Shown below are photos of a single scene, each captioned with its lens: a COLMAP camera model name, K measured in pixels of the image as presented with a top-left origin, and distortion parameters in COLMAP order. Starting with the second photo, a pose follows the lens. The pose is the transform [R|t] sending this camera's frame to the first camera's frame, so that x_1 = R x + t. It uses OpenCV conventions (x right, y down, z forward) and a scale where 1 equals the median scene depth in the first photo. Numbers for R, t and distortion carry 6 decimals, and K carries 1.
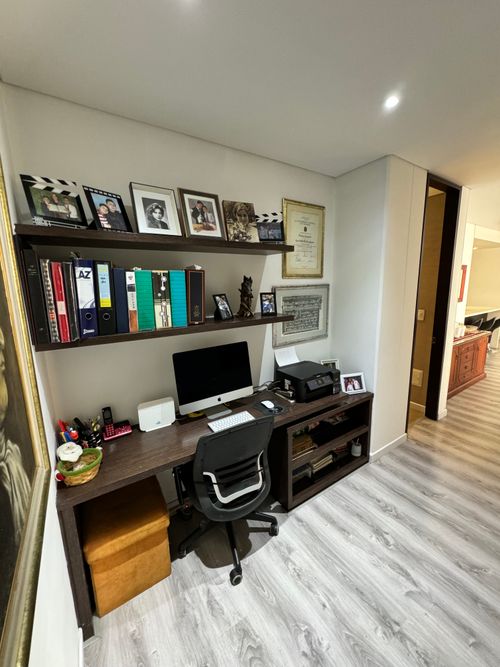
lens RADIAL K [[266.7, 0, 250.0], [0, 266.7, 333.7], [0, 0, 1]] dist [0.000865, 0.000219]
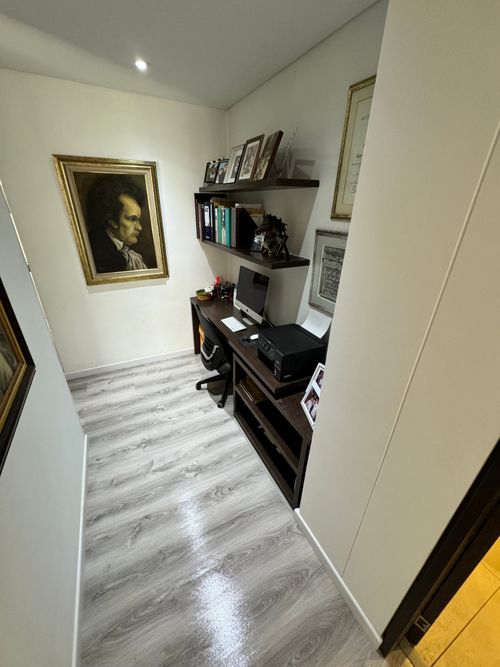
lens RADIAL K [[266.7, 0, 248.9], [0, 266.7, 332.8], [0, 0, 1]] dist [0.000865, 0.000219]
pose [[-0.110034, 0.453072, -0.884657, 1.393029], [-0.197243, 0.862406, 0.466209, -0.354156], [0.974160, 0.225791, -0.005529, 1.276573]]
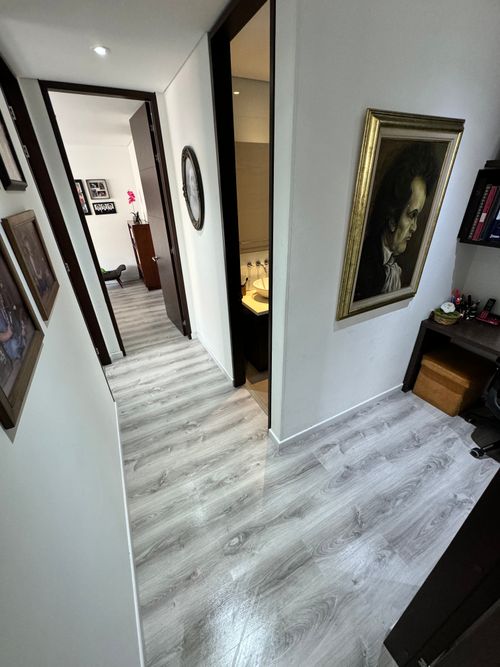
lens RADIAL K [[266.7, 0, 250.2], [0, 266.7, 333.3], [0, 0, 1]] dist [0.000865, 0.000219]
pose [[-0.094798, 0.499525, -0.861097, 0.887981], [-0.153050, 0.847395, 0.508426, -0.083560], [0.983661, 0.179989, -0.003879, -0.191288]]
